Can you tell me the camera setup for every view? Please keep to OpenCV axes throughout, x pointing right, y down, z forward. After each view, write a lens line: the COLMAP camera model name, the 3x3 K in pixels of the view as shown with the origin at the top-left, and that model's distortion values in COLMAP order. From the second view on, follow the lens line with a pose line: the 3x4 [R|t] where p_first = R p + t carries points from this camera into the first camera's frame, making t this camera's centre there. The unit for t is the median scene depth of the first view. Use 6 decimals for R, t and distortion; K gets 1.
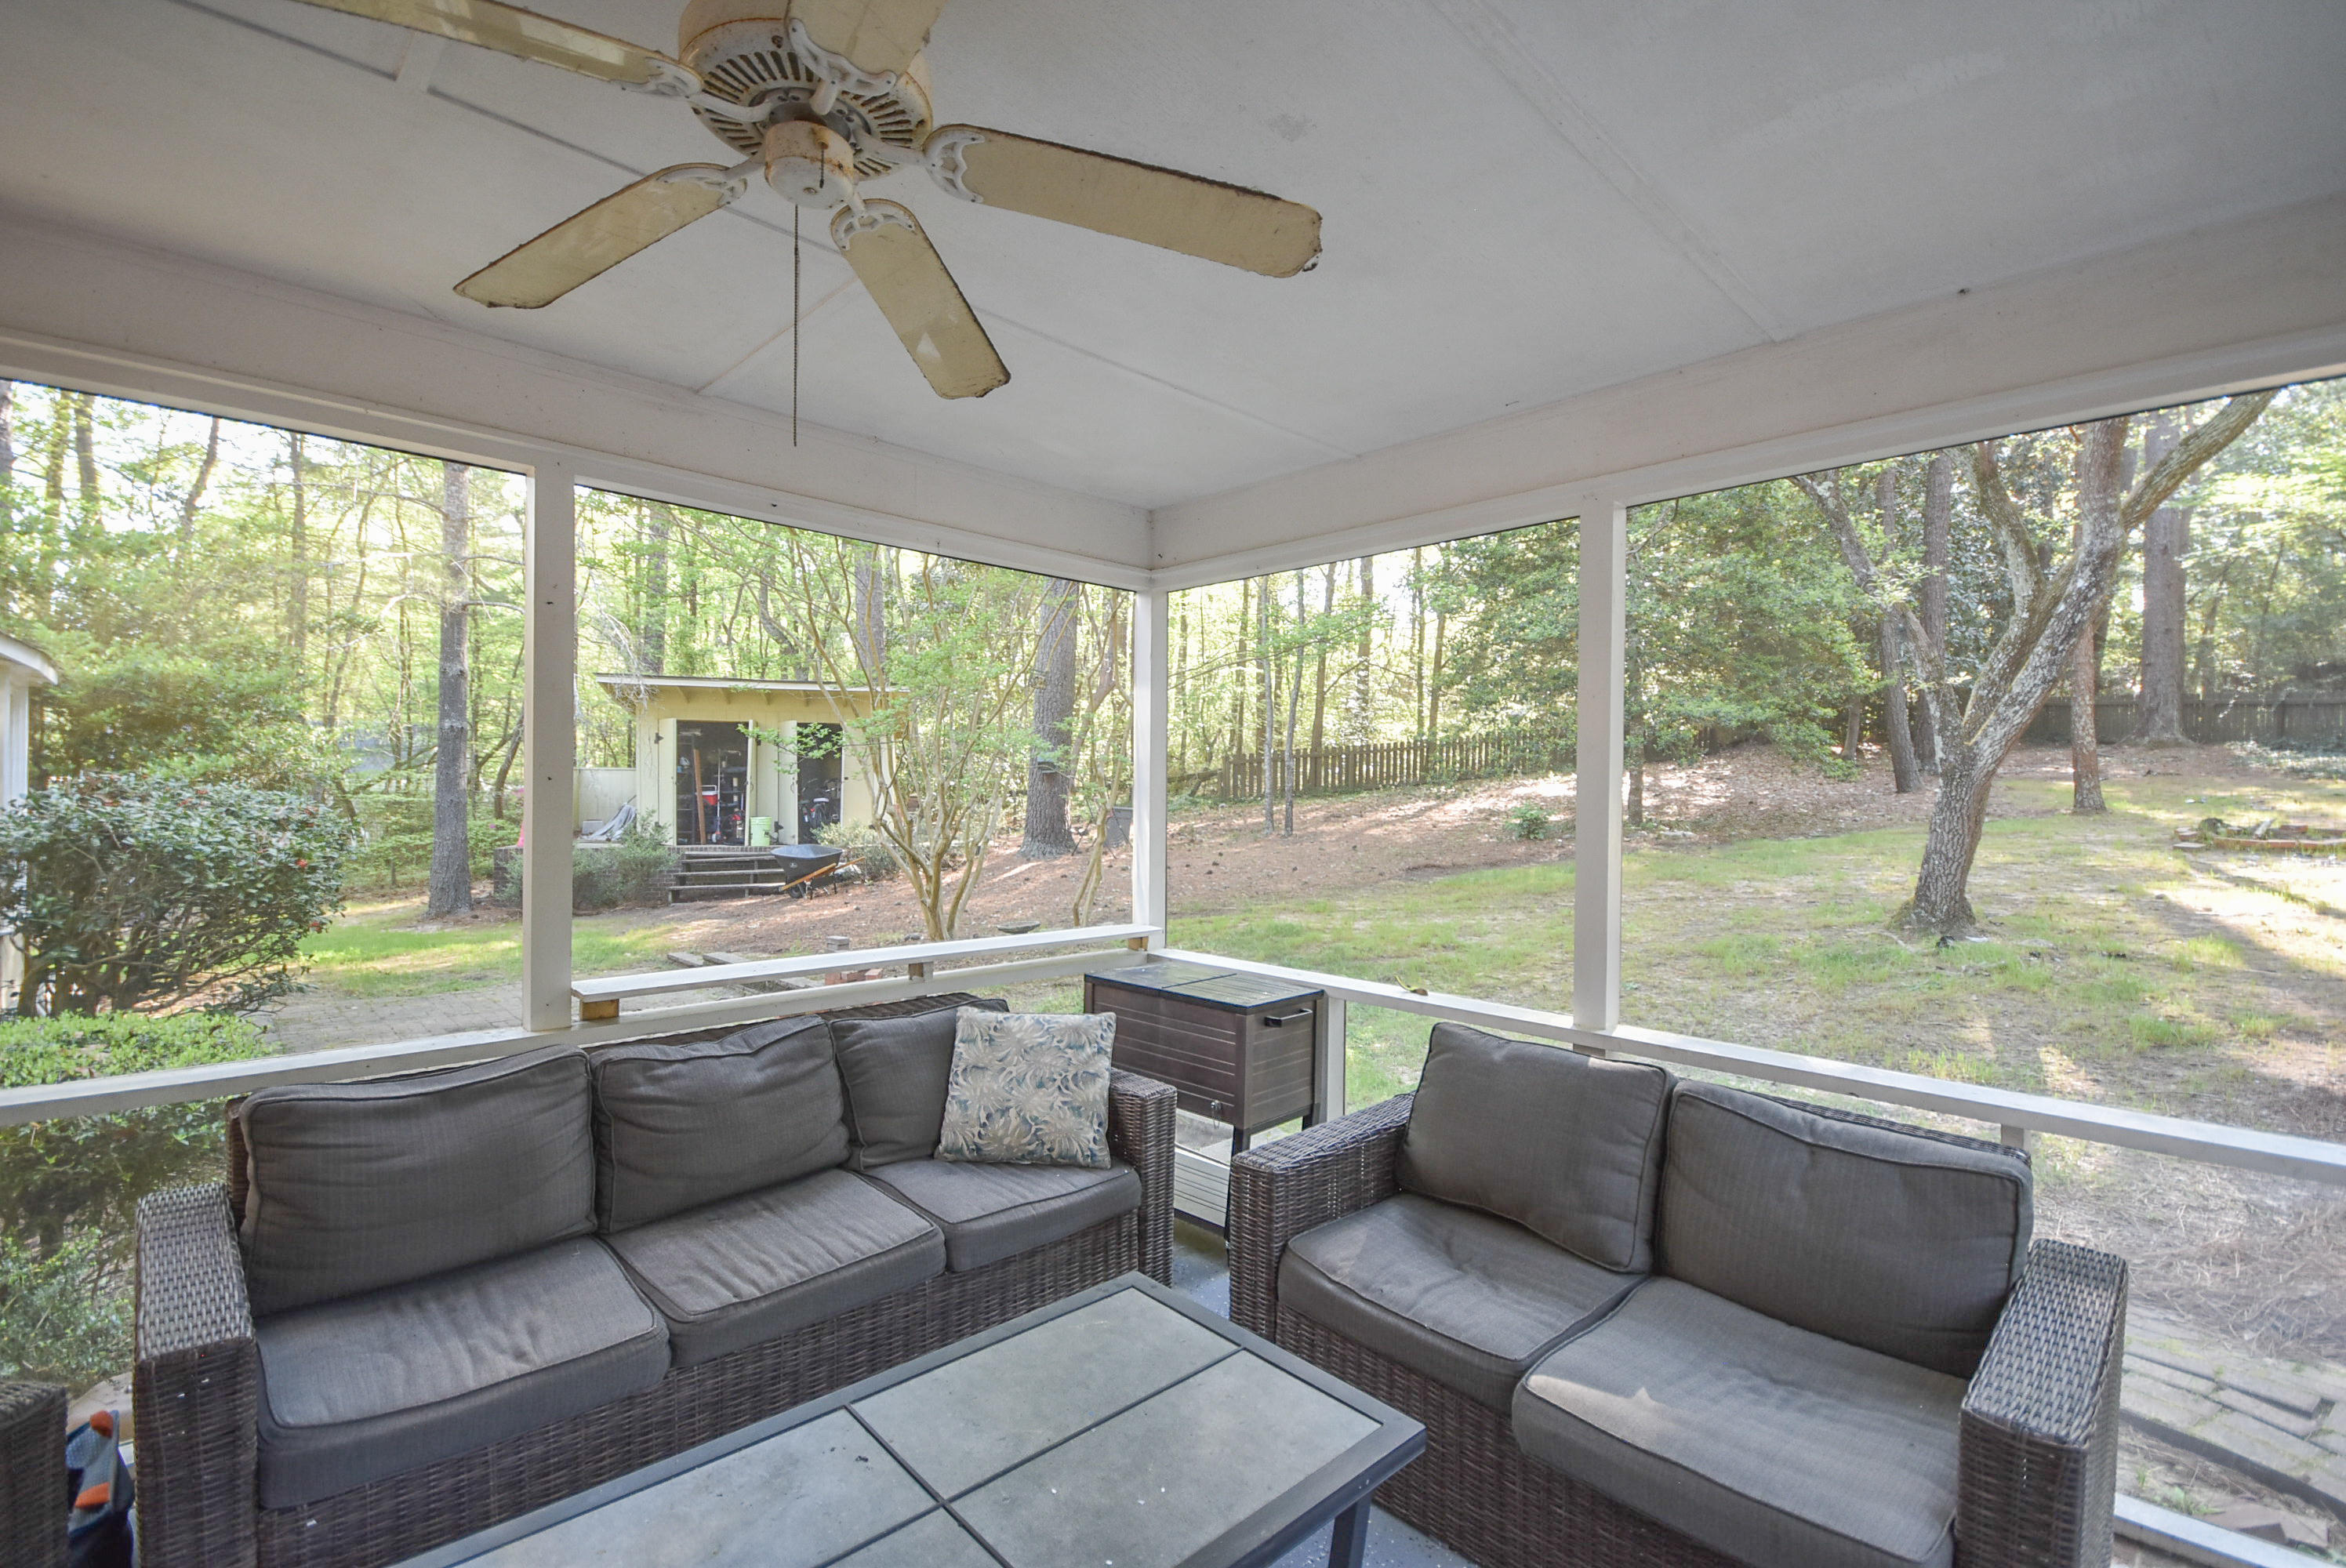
lens RADIAL K [[1044.1, 0, 1169.0], [0, 1044.1, 792.7], [0, 0, 1]] dist [0.011823, -0.011121]
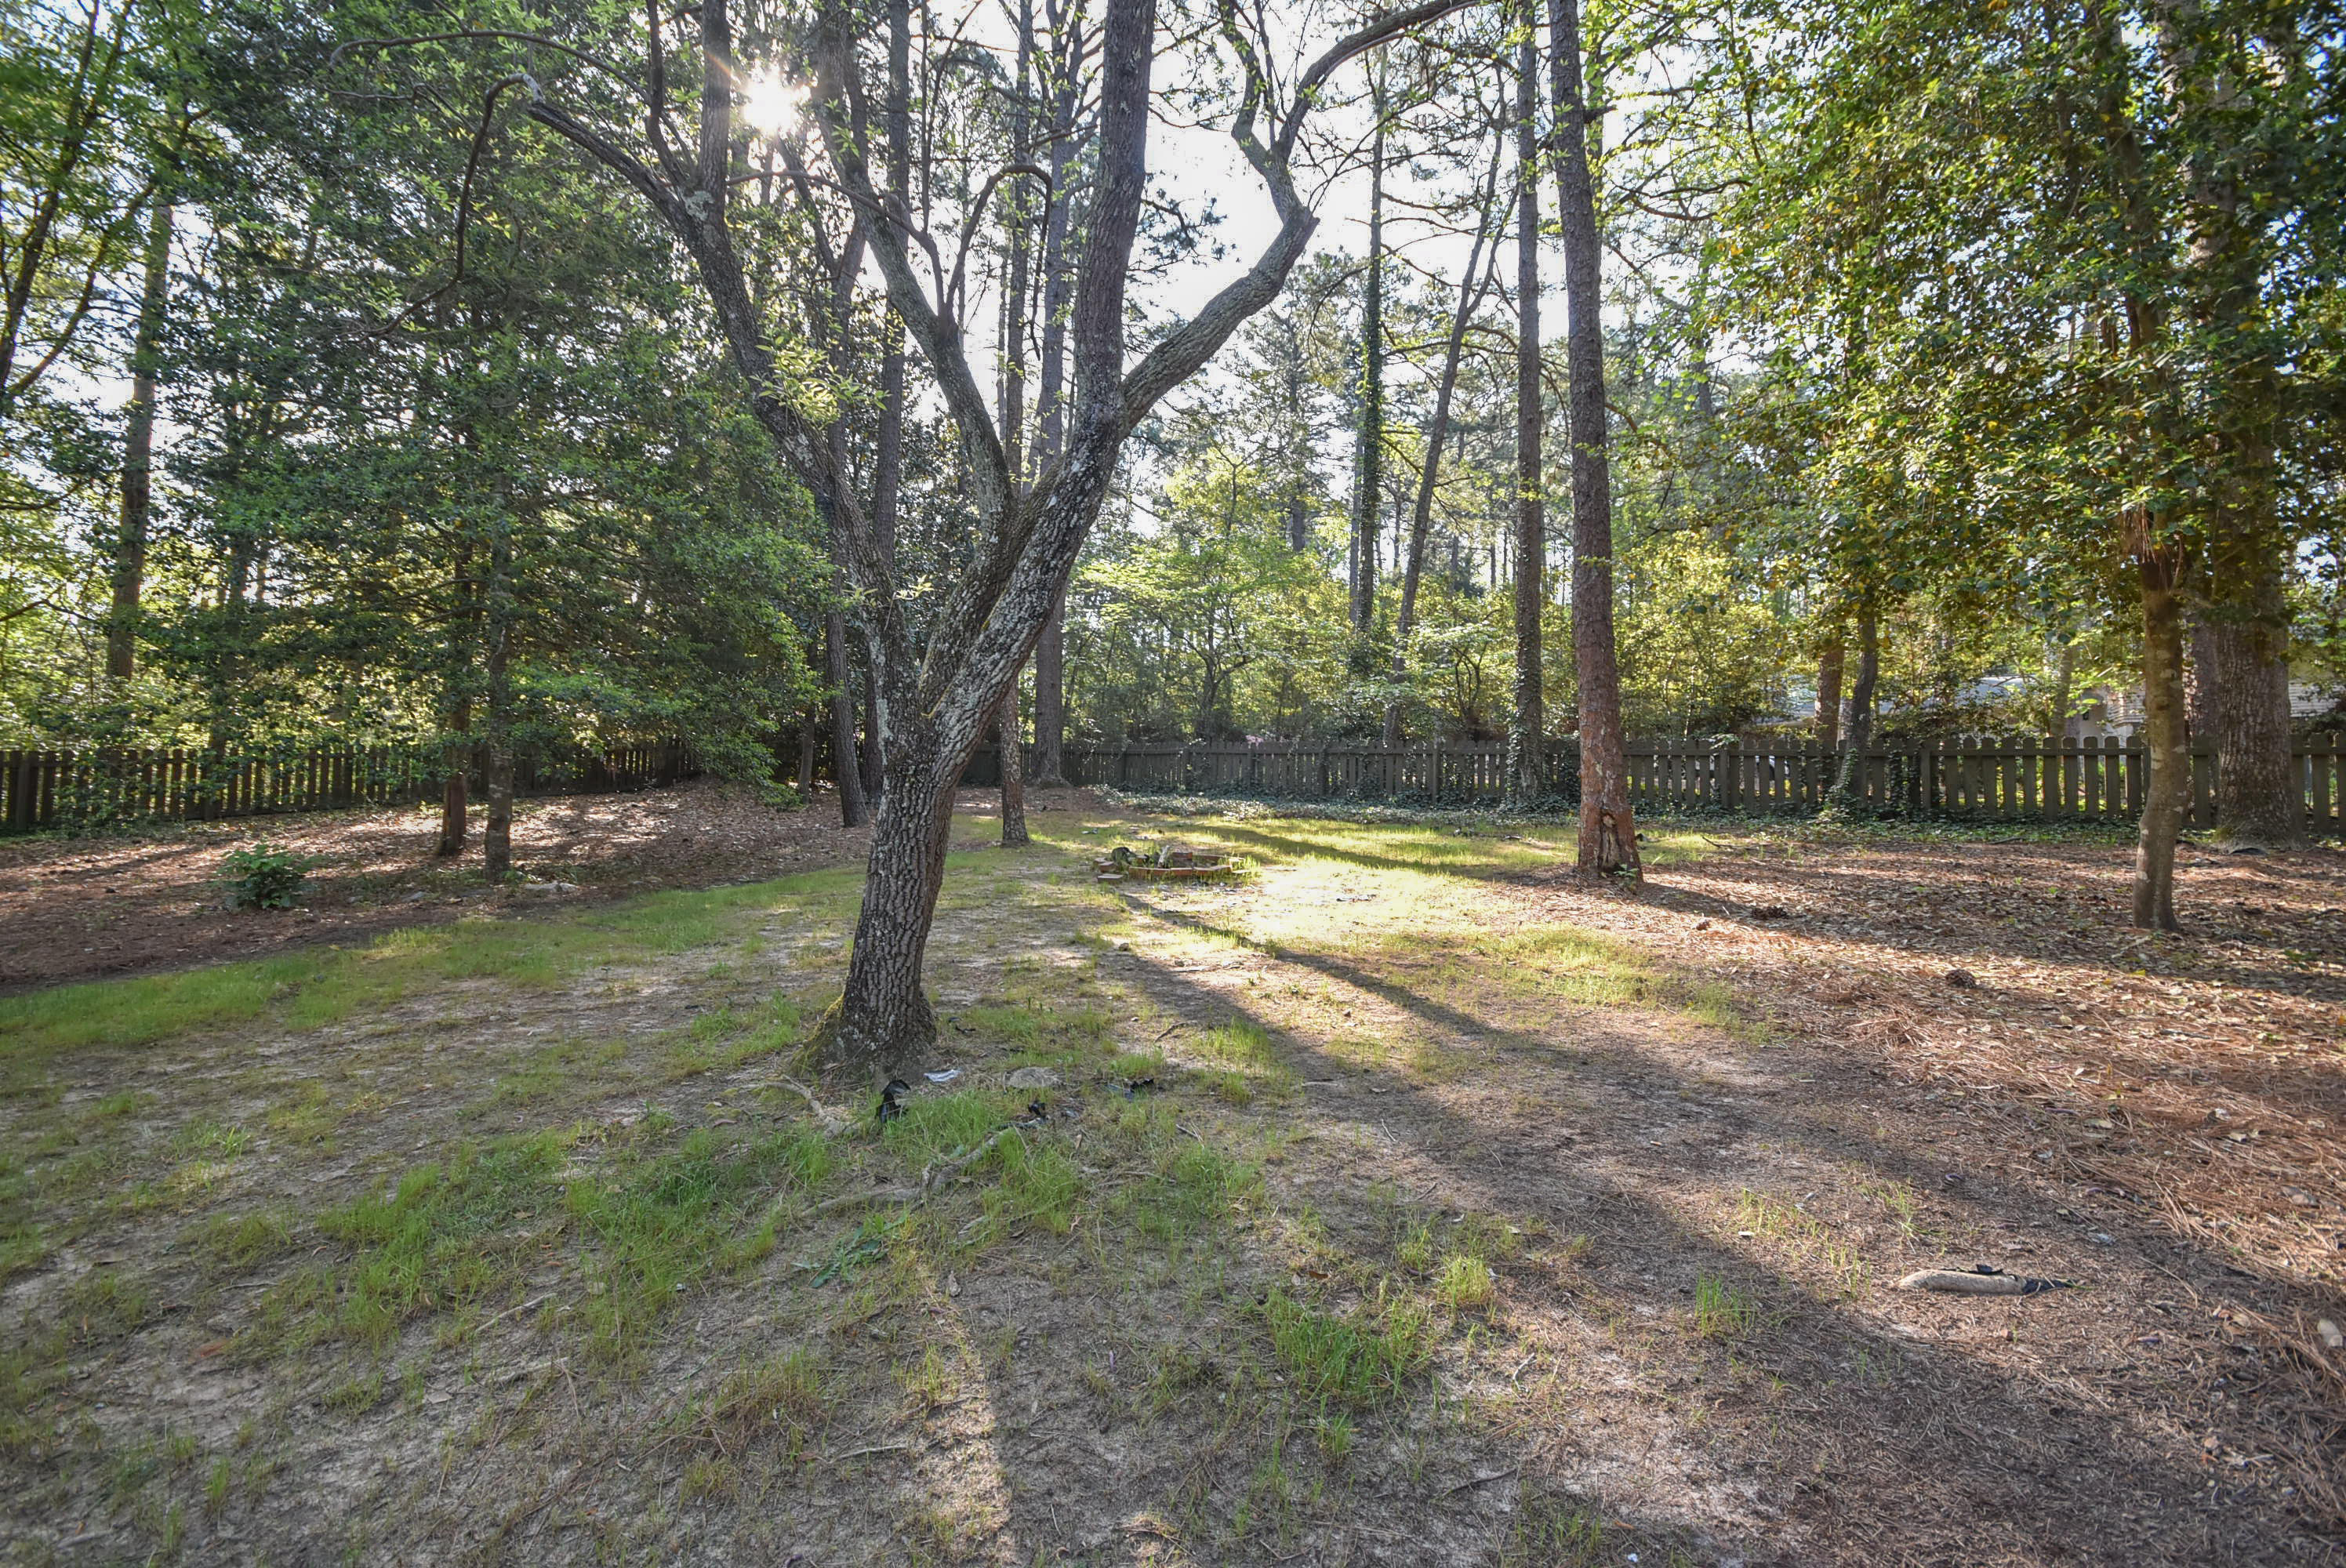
lens RADIAL K [[1044.1, 0, 1181.6], [0, 1044.1, 790.6], [0, 0, 1]] dist [0.011823, -0.011121]
pose [[0.612600, 0.025808, 0.789971, 0.415420], [0.008204, 0.999205, -0.039006, 0.015727], [-0.790350, 0.030376, 0.611902, 0.564188]]
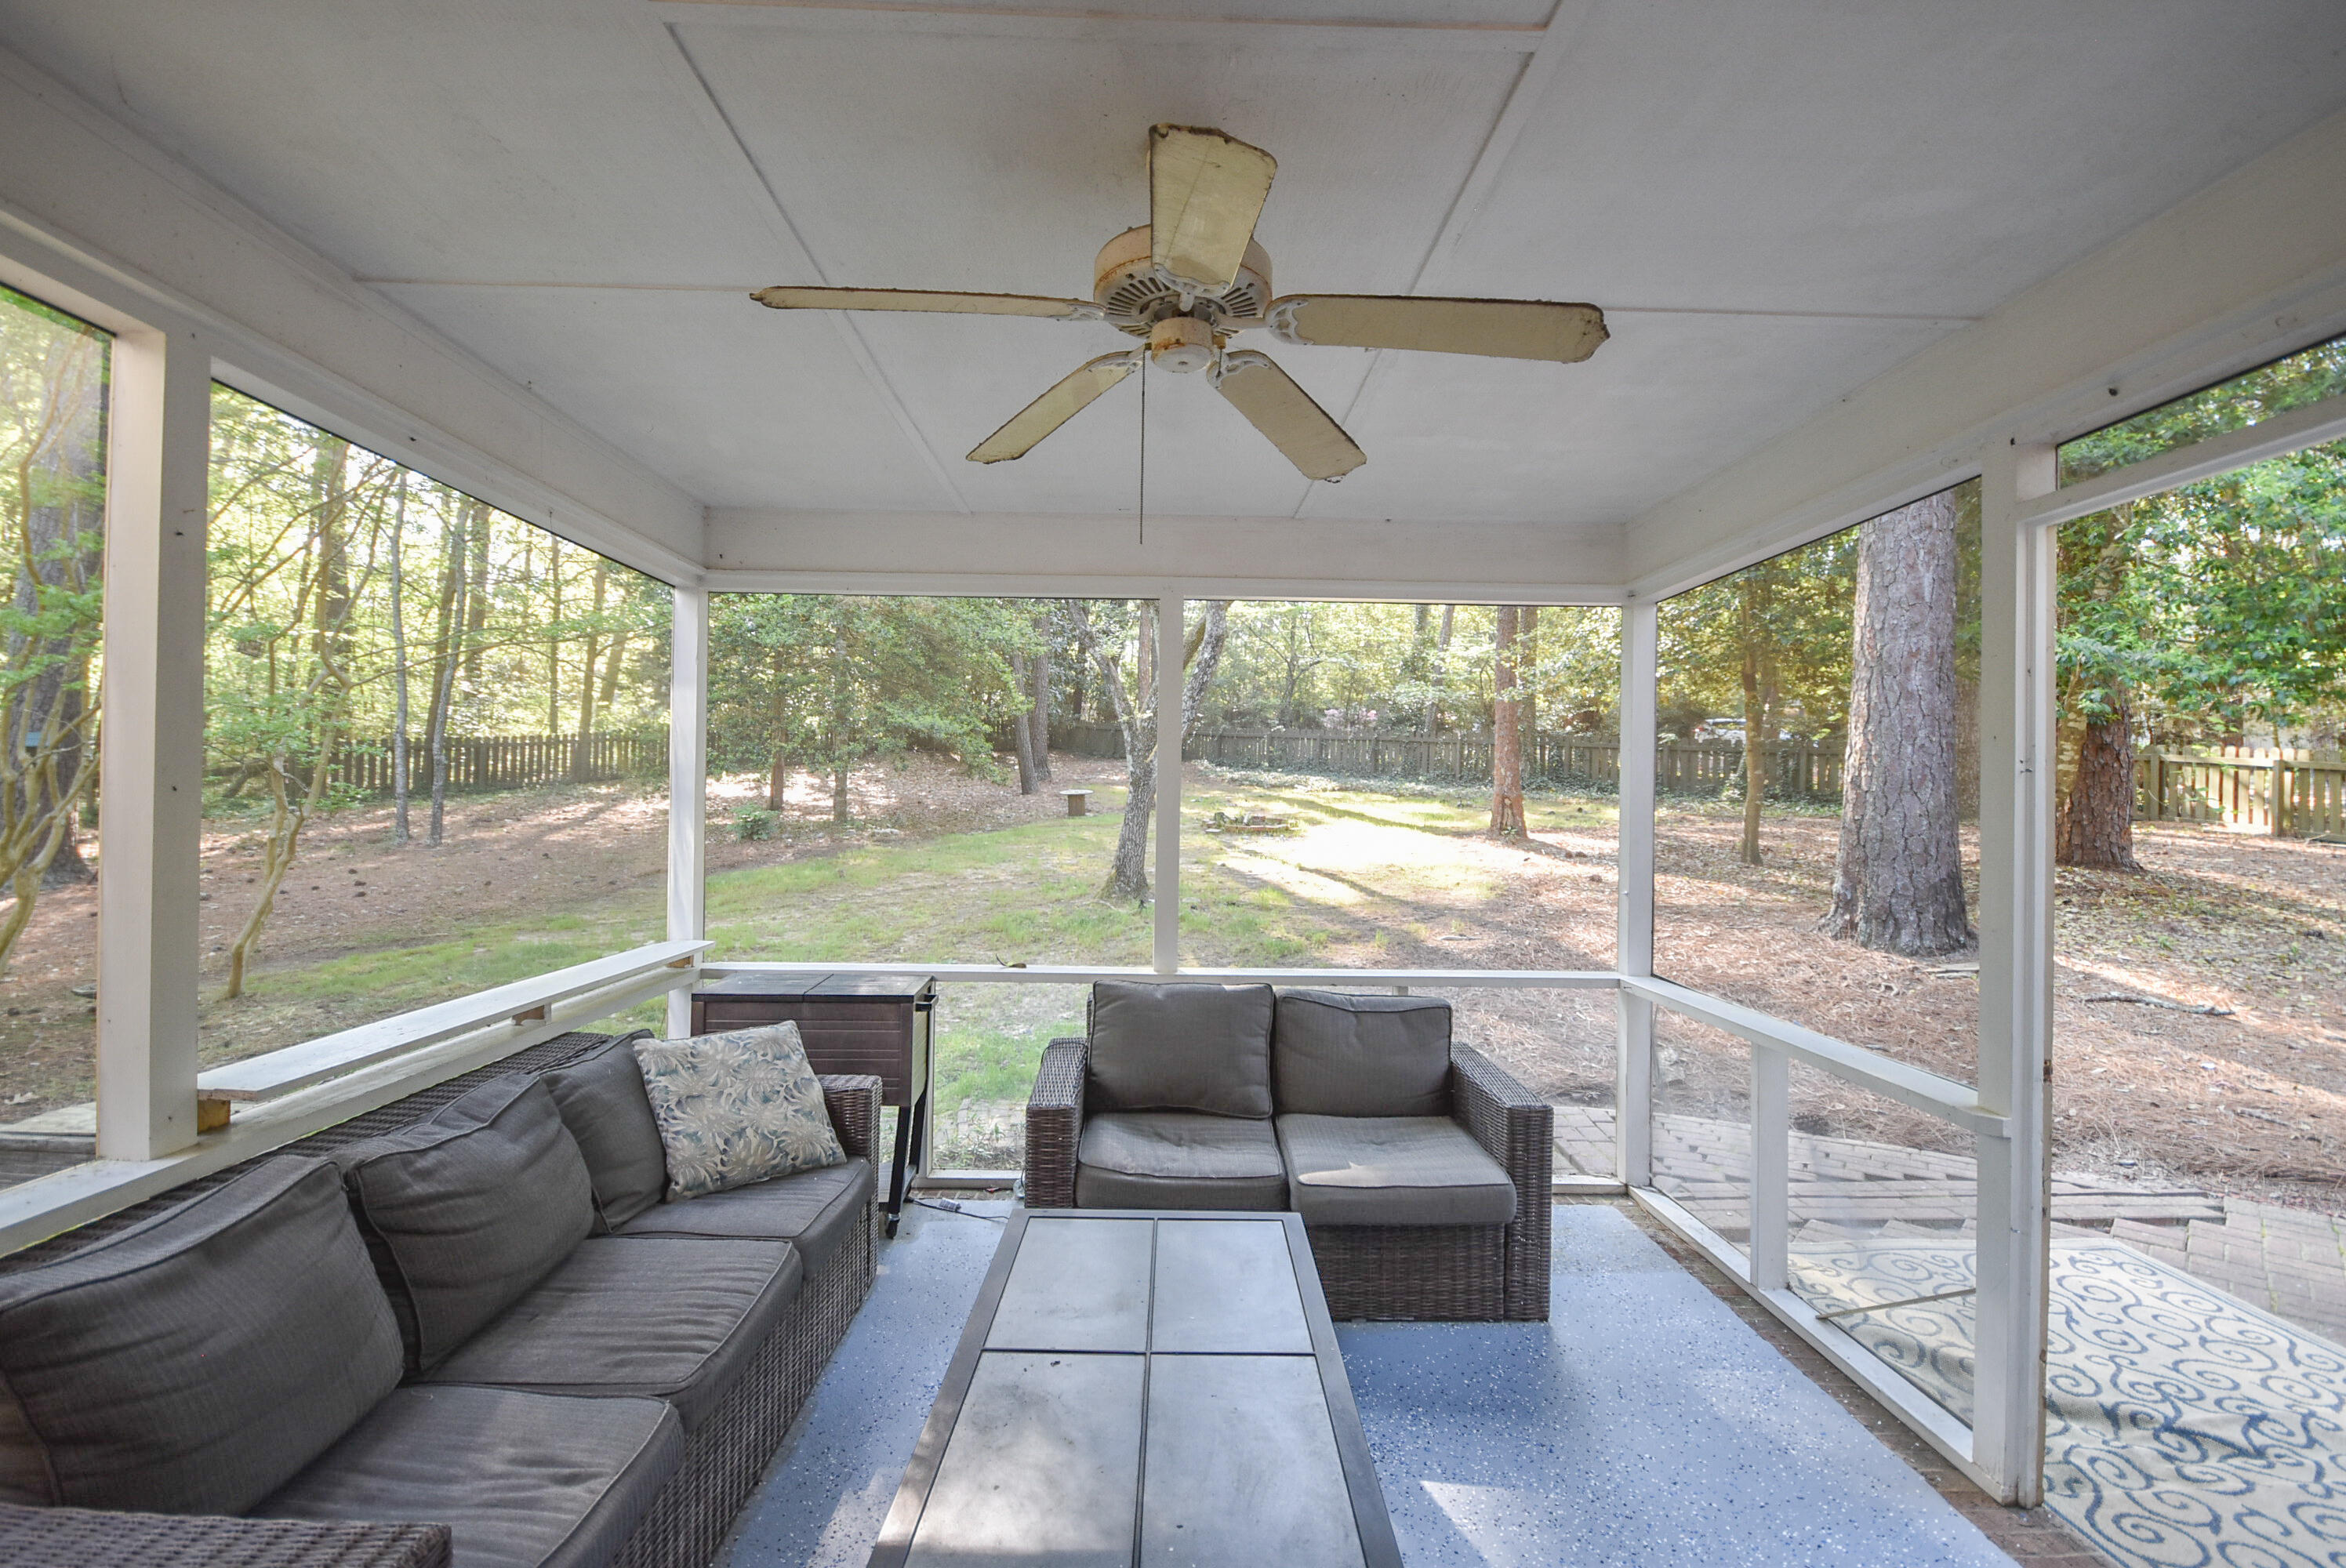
lens RADIAL K [[1044.1, 0, 1185.4], [0, 1044.1, 795.9], [0, 0, 1]] dist [0.011823, -0.011121]
pose [[0.678158, 0.000284, 0.734916, -0.233626], [-0.003278, 0.999991, 0.002638, -0.004751], [-0.734909, -0.004198, 0.678153, 0.015658]]
